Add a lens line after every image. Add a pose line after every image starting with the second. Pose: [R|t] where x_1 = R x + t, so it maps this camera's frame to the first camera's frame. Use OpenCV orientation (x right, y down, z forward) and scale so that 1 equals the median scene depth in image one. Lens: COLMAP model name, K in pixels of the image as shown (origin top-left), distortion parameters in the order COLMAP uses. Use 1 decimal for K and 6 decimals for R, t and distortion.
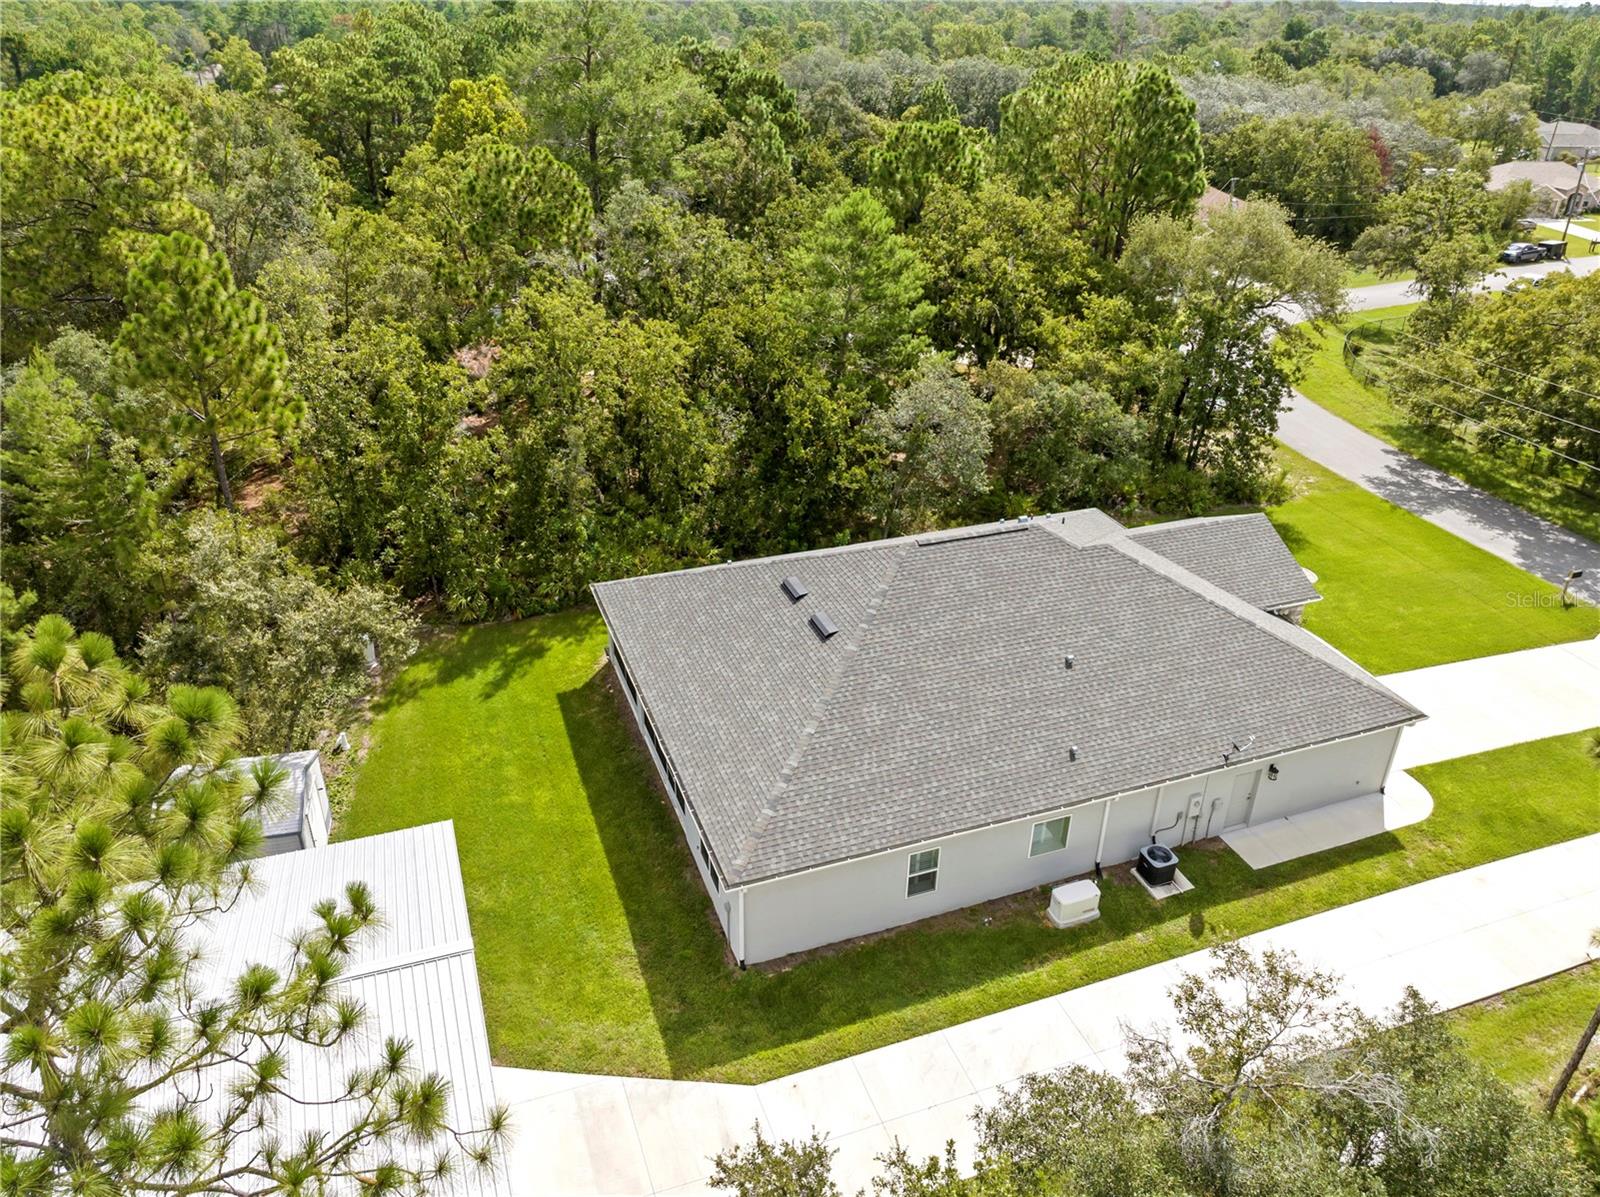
lens RADIAL K [[1120.0, 0, 791.7], [0, 1120.0, 594.0], [0, 0, 1]] dist [-0.034377, 0.002813]
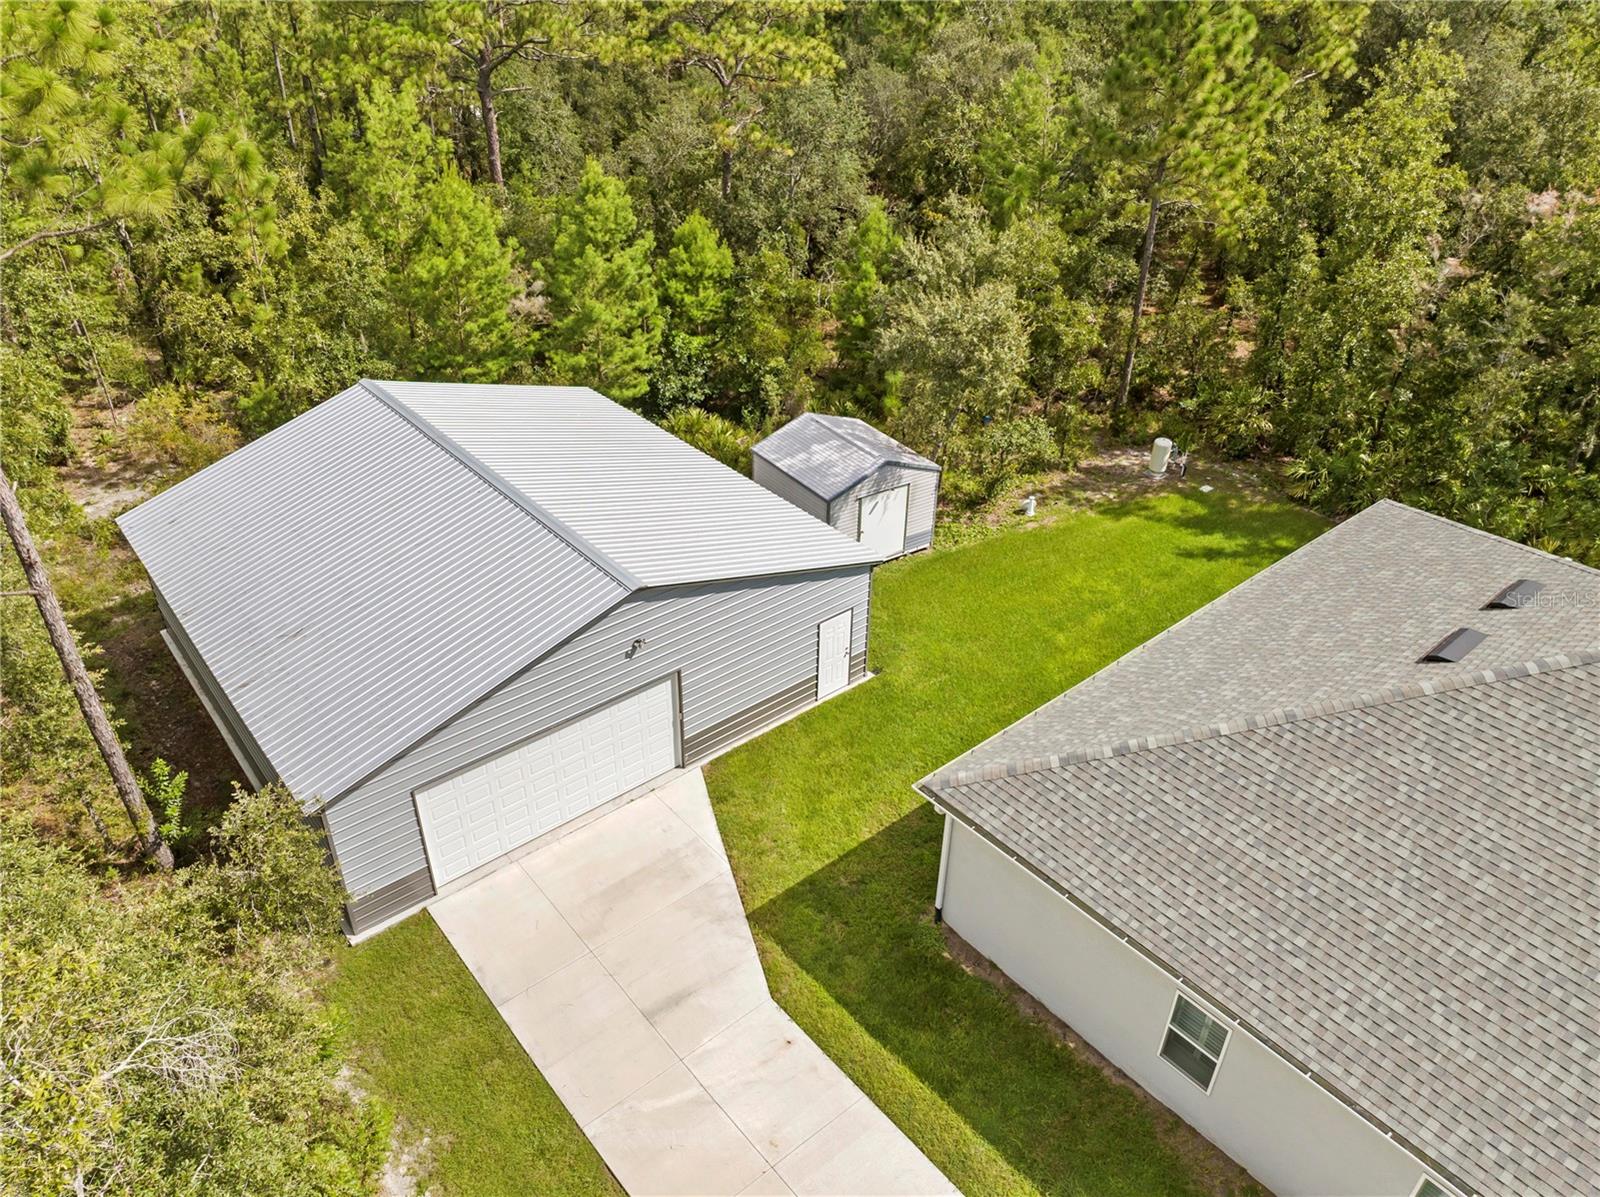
lens RADIAL K [[1120.0, 0, 791.7], [0, 1120.0, 594.0], [0, 0, 1]] dist [-0.034377, 0.002813]
pose [[0.341287, 0.498724, -0.796742, 0.383948], [-0.447451, 0.831633, 0.328898, -0.030074], [0.826626, 0.244254, 0.506980, 0.506453]]
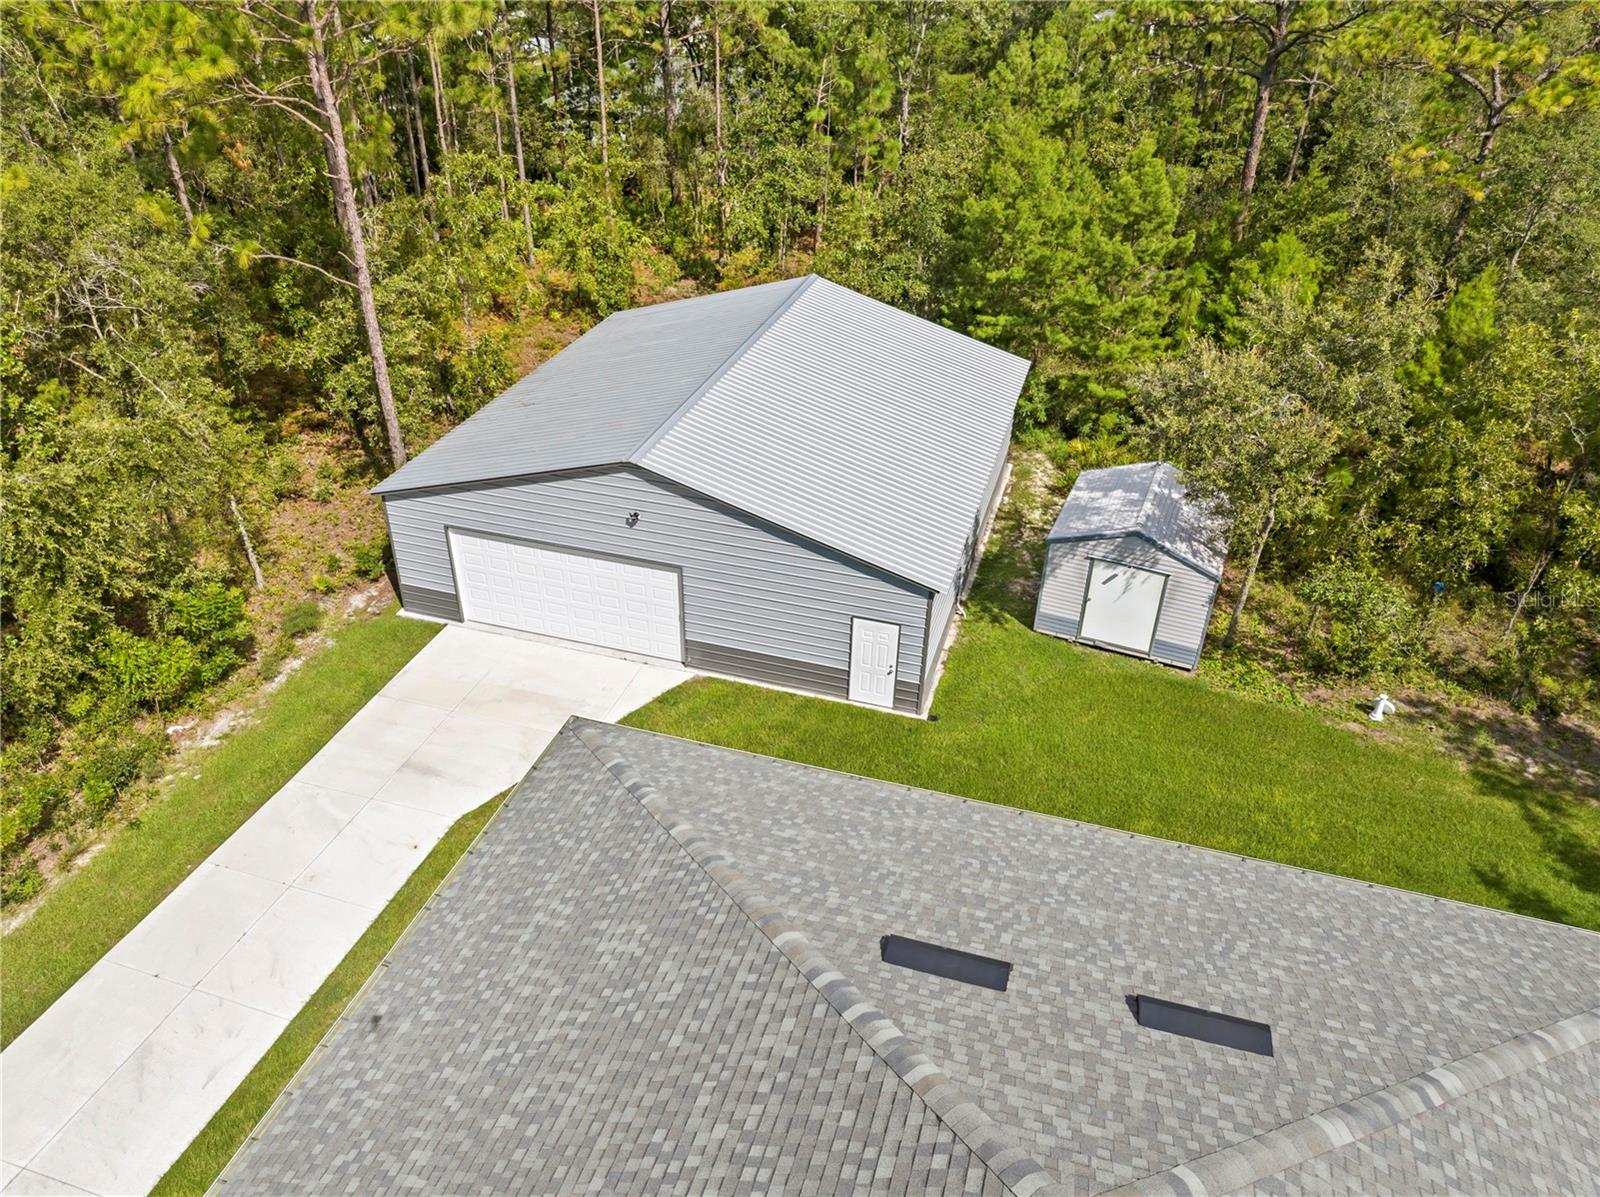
lens RADIAL K [[1120.0, 0, 791.7], [0, 1120.0, 594.0], [0, 0, 1]] dist [-0.034377, 0.002813]
pose [[-0.603097, 0.414744, -0.681367, 0.275367], [-0.390798, 0.591031, 0.705663, -0.283292], [0.695378, 0.691860, -0.194368, 1.070553]]
